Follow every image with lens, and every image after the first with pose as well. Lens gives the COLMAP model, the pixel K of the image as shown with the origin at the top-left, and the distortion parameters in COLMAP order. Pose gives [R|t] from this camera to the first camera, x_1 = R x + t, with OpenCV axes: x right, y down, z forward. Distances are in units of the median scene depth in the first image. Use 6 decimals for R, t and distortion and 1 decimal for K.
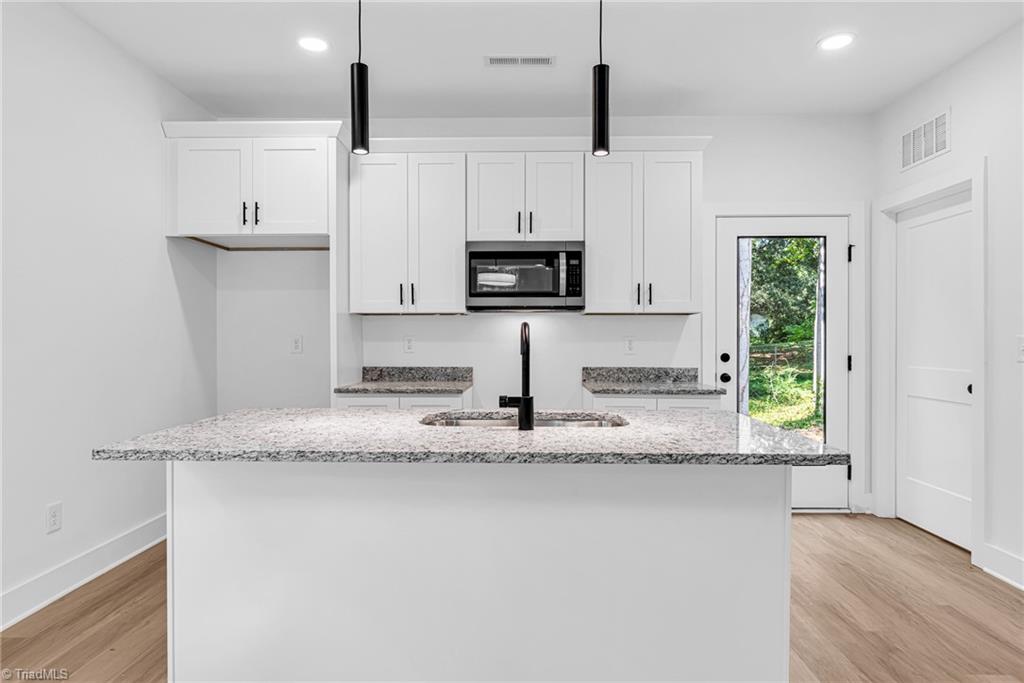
lens RADIAL K [[609.6, 0, 506.8], [0, 609.6, 340.2], [0, 0, 1]] dist [-0.002734, -0.000637]
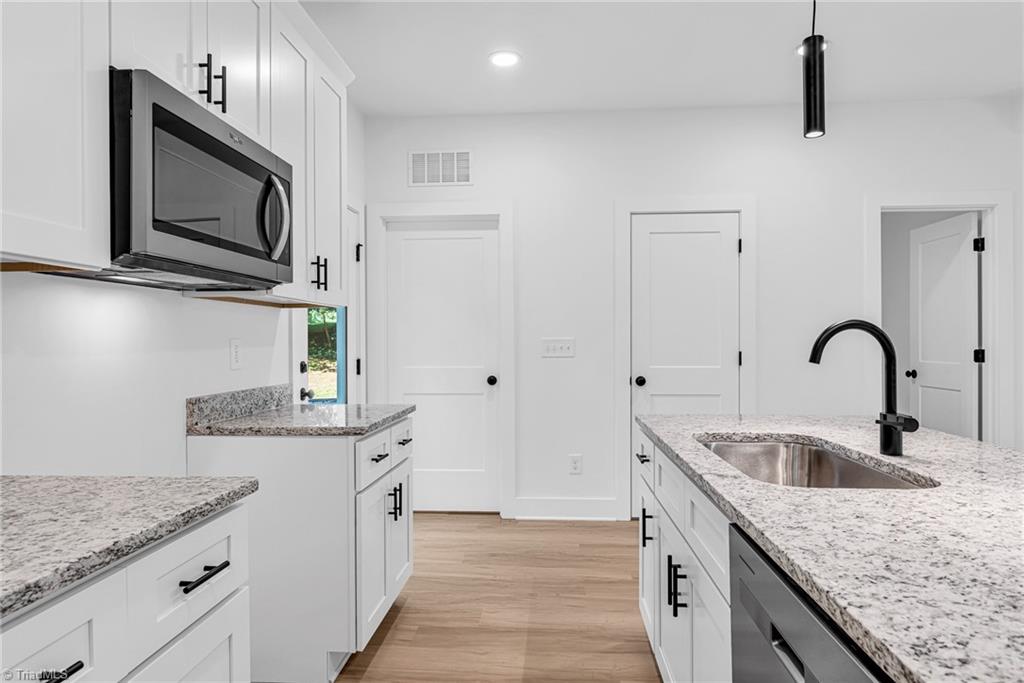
lens RADIAL K [[601.5, 0, 510.5], [0, 601.5, 342.6], [0, 0, 1]] dist [-0.006030, -0.001632]
pose [[0.043466, -0.005818, 0.999038, -0.400897], [0.005719, 0.999968, 0.005575, -0.004804], [-0.999039, 0.005471, 0.043498, 0.767951]]
